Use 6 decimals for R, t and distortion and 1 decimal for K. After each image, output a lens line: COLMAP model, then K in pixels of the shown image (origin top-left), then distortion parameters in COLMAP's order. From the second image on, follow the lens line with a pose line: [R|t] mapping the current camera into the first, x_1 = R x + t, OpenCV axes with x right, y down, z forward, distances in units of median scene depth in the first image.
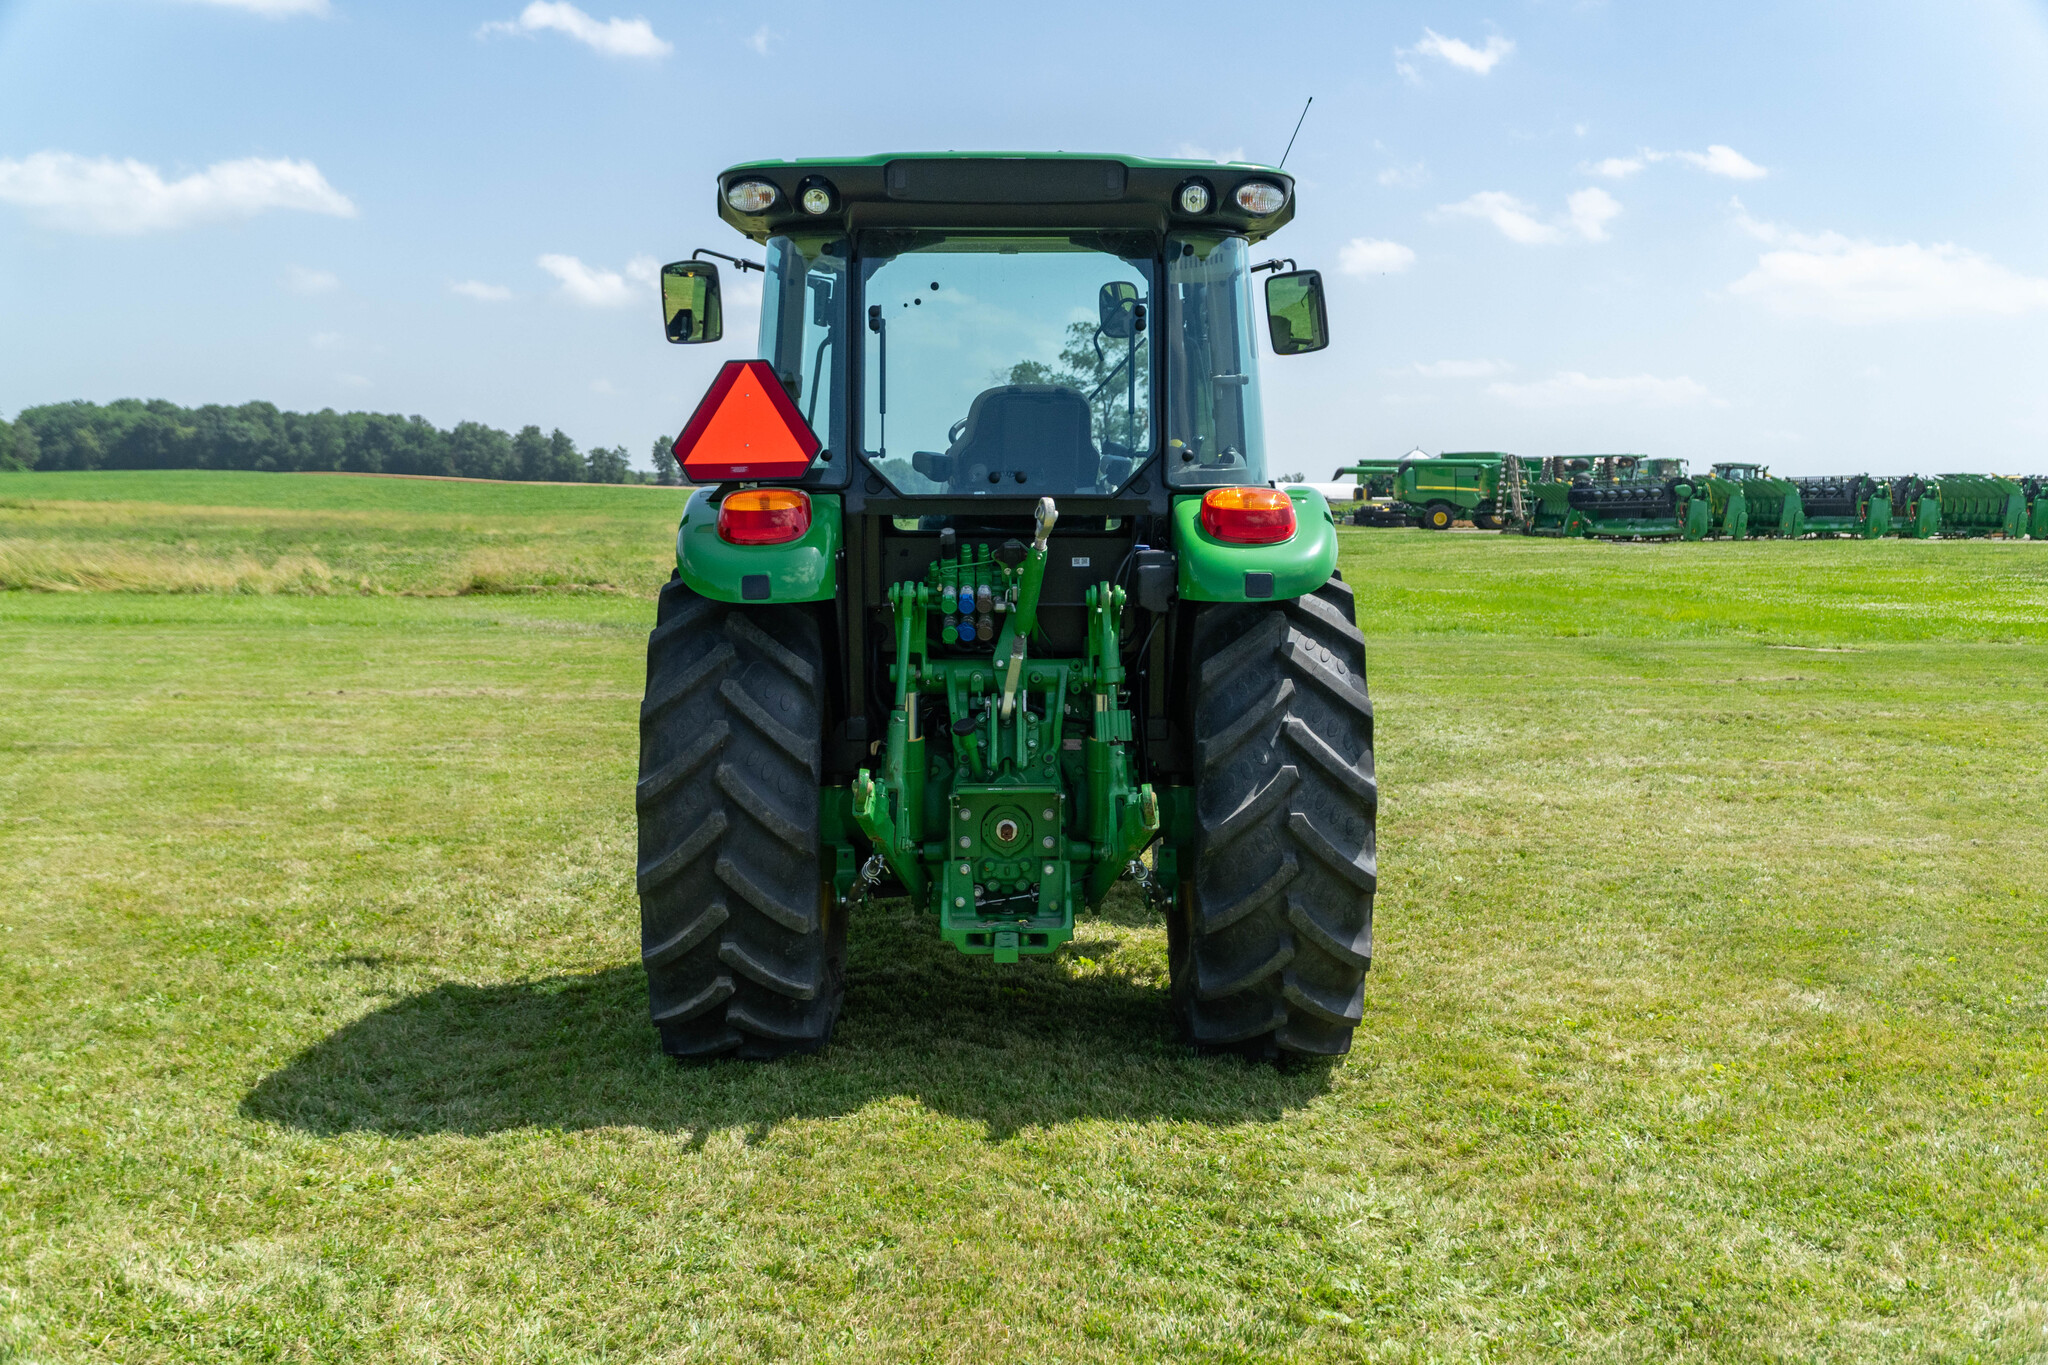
lens RADIAL K [[2053.7, 0, 1024.0], [0, 2053.7, 682.5], [0, 0, 1]] dist [0.043366, -0.000732]
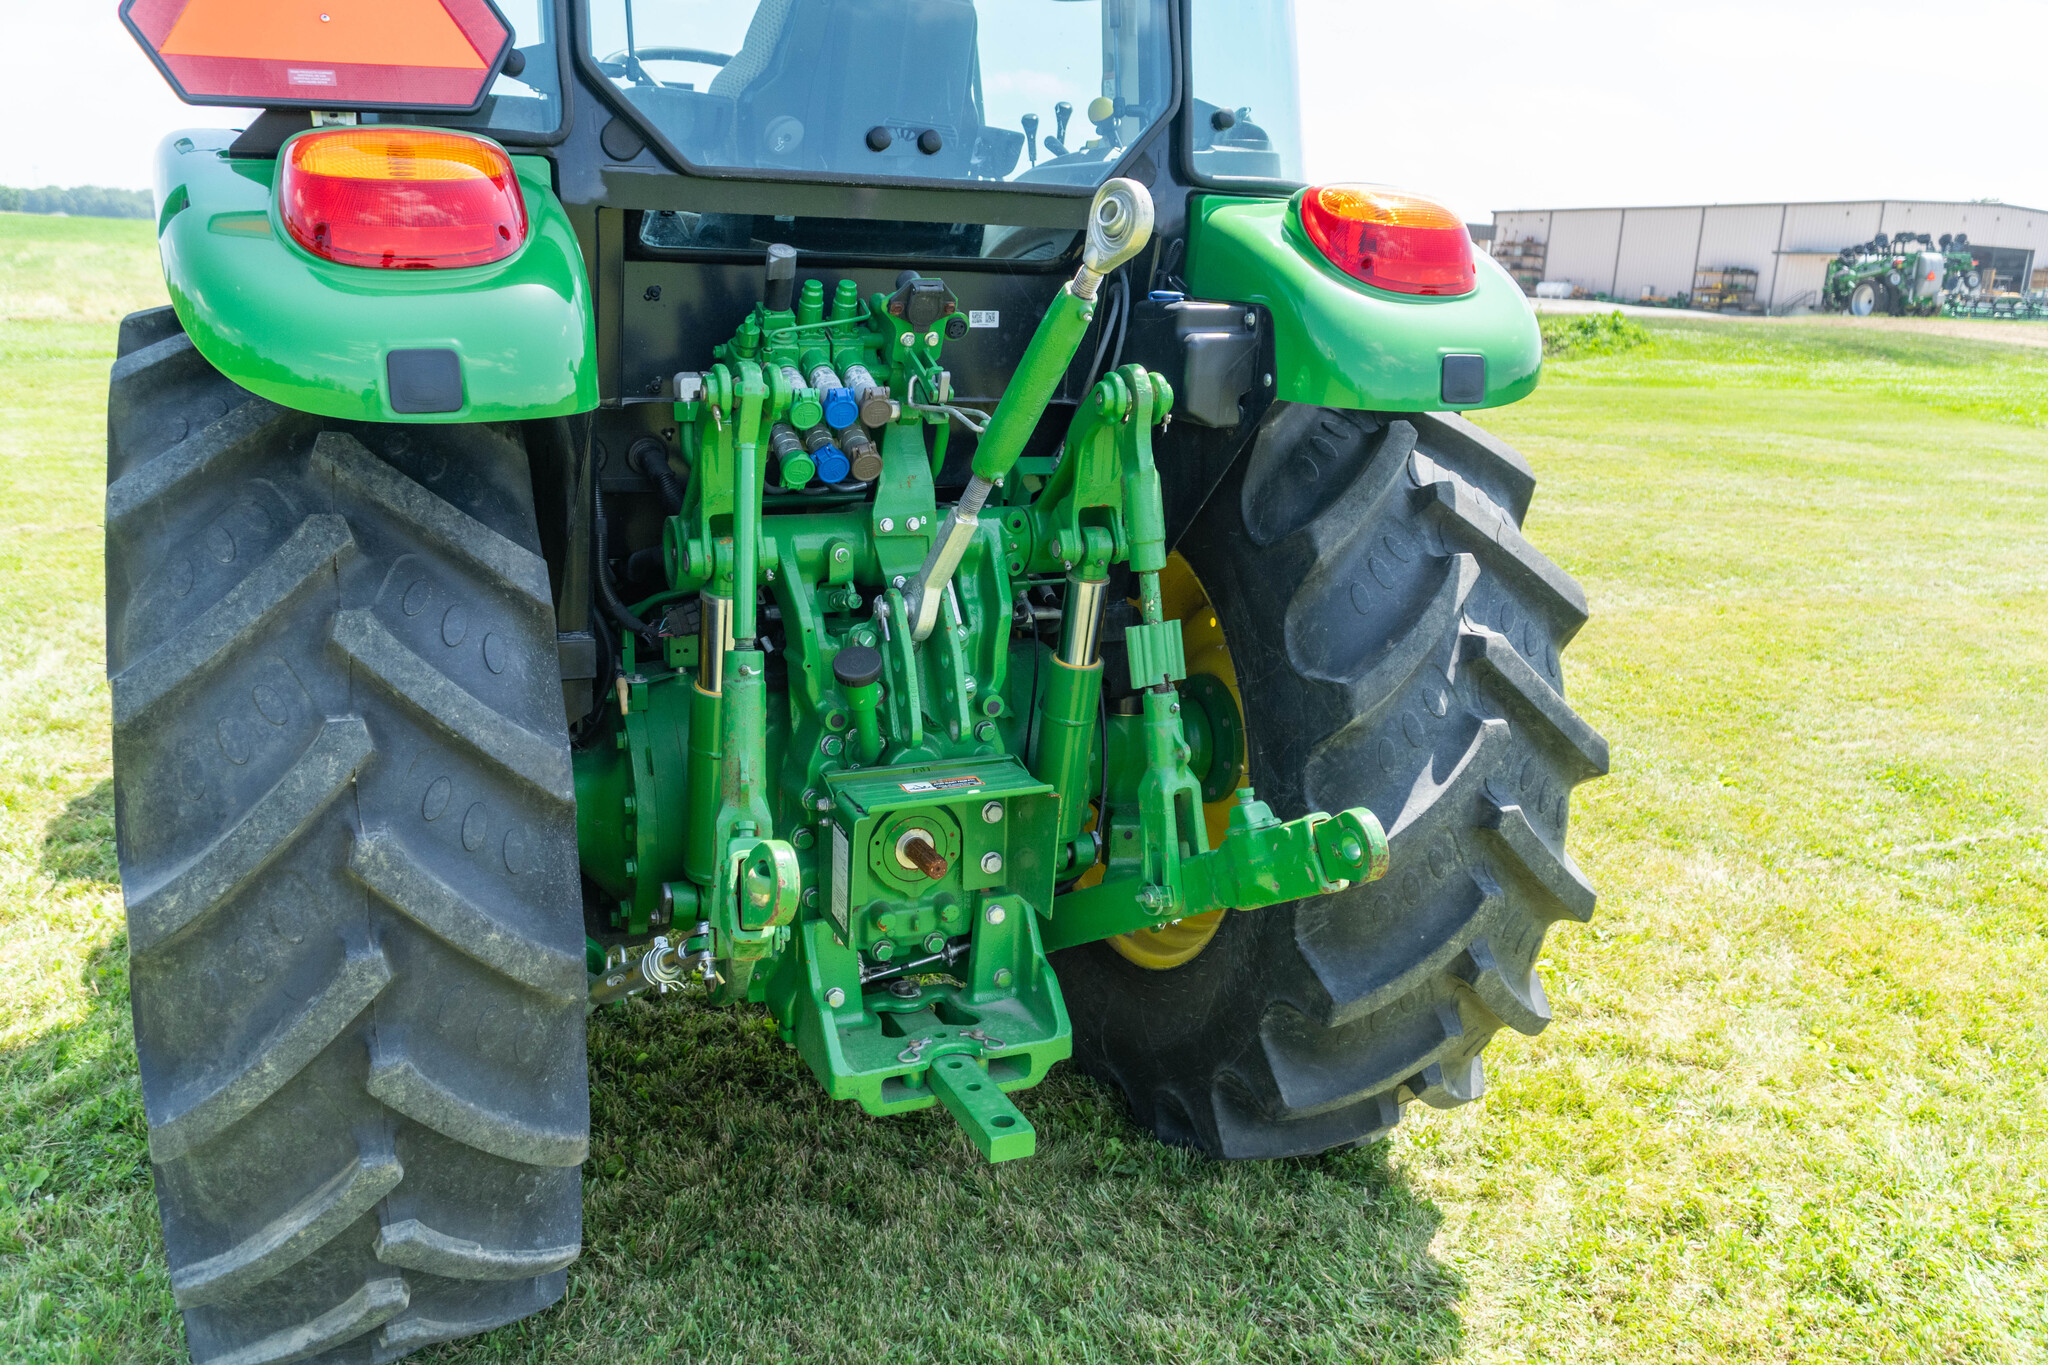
lens RADIAL K [[1618.7, 0, 1014.8], [0, 1618.7, 677.2], [0, 0, 1]] dist [-0.001806, 0.002350]
pose [[0.916914, -0.069597, 0.392969, -0.143194], [0.001616, 0.985316, 0.170734, -0.040627], [-0.399081, -0.155913, 0.903563, 0.629212]]
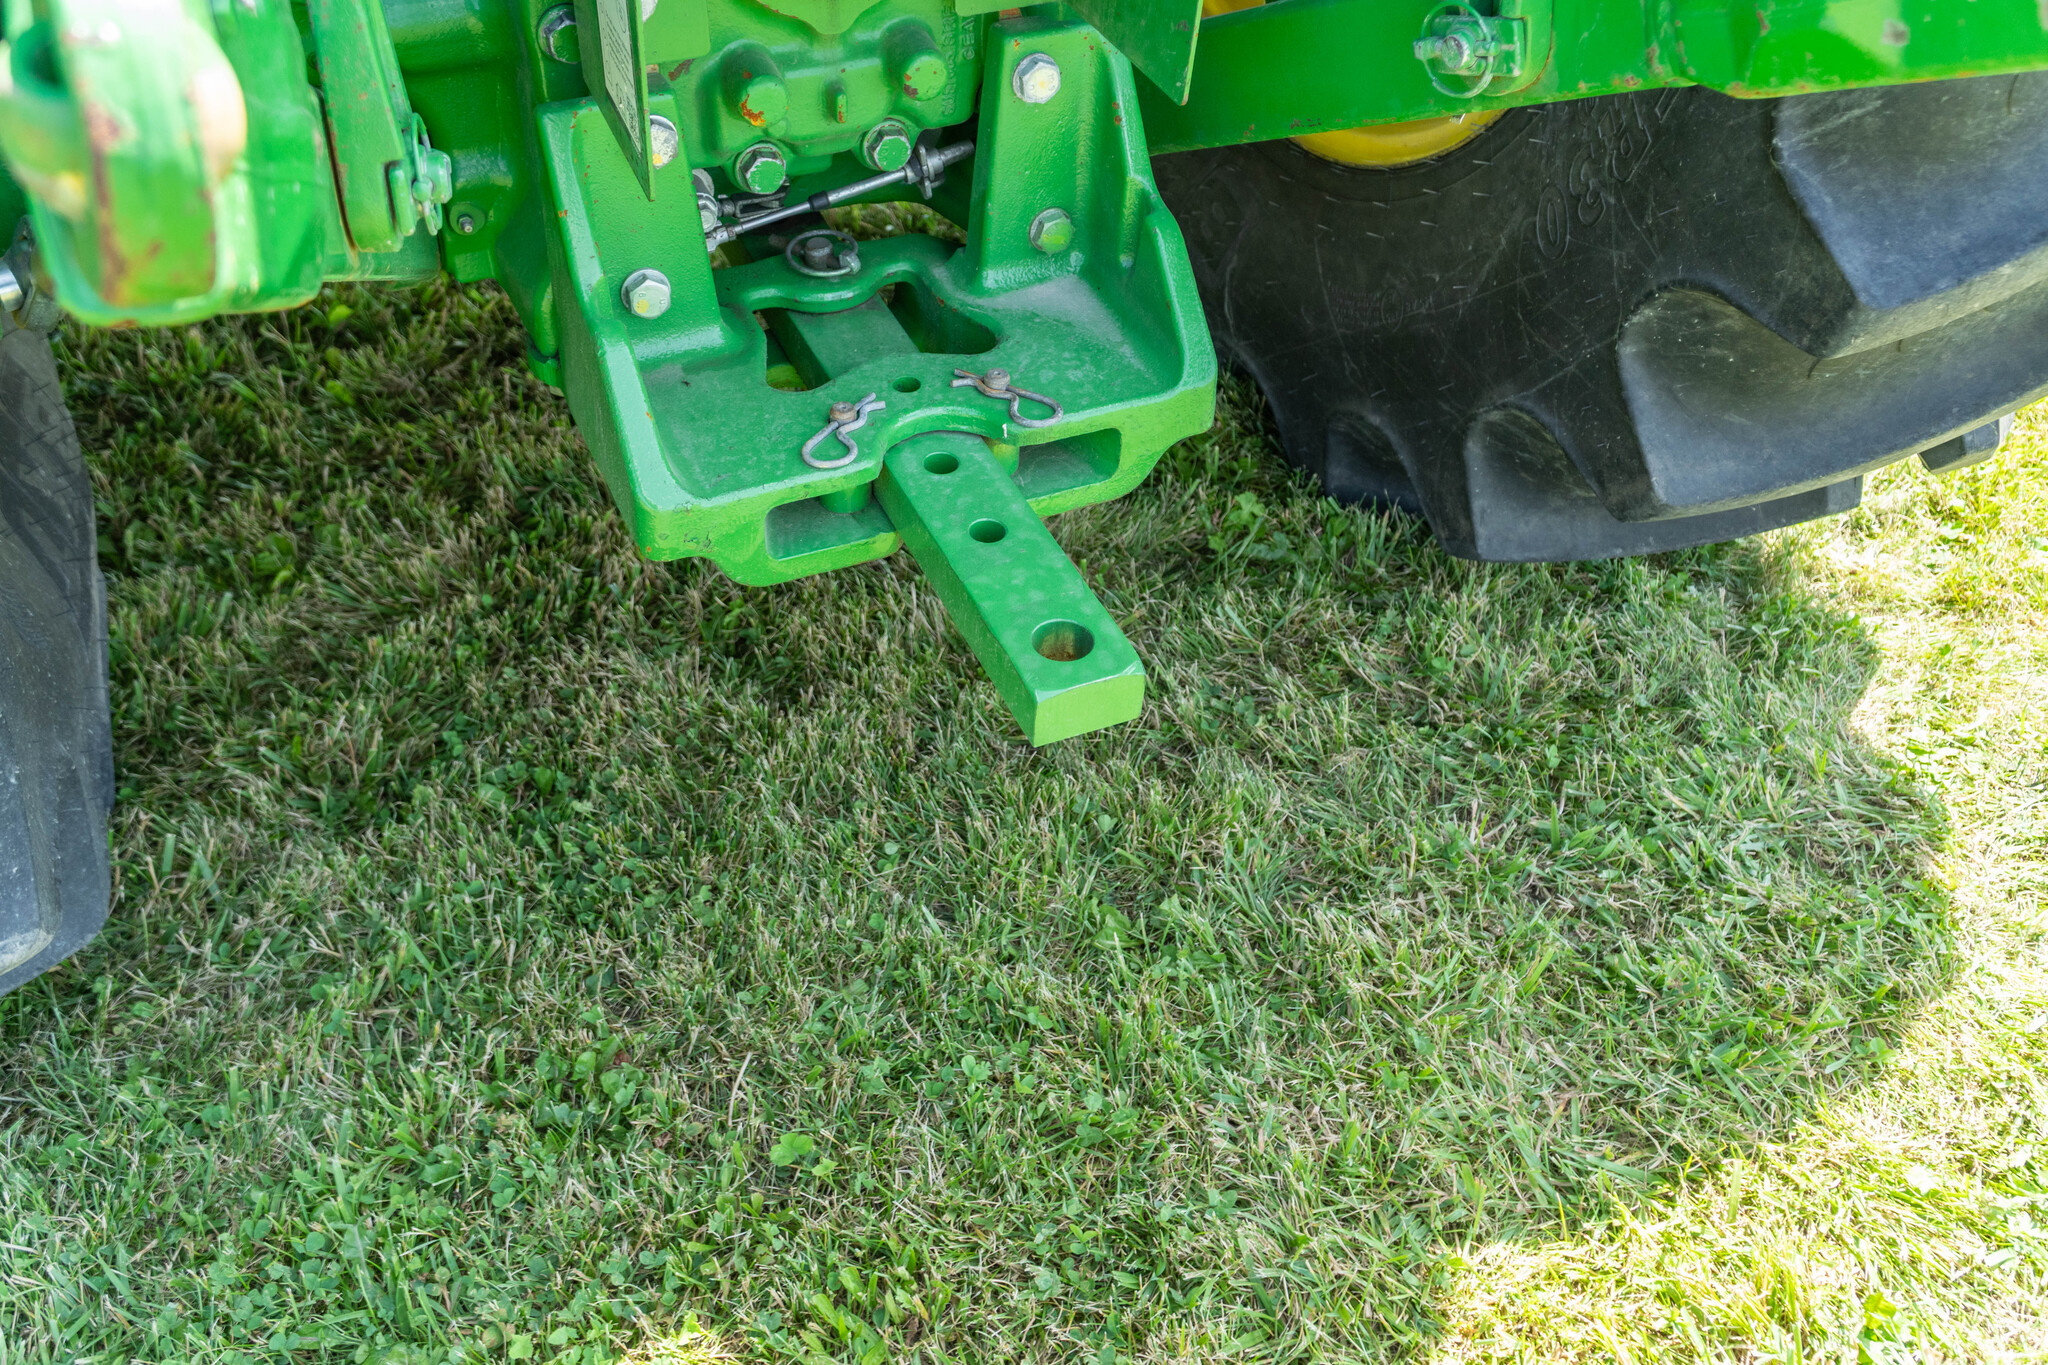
lens RADIAL K [[1896.8, 0, 1022.0], [0, 1896.8, 662.7], [0, 0, 1]] dist [0.052523, -0.002818]
pose [[0.914761, -0.247170, 0.319560, -0.067755], [-0.005233, 0.783685, 0.621136, 0.015285], [-0.403961, -0.569864, 0.715591, 0.822795]]
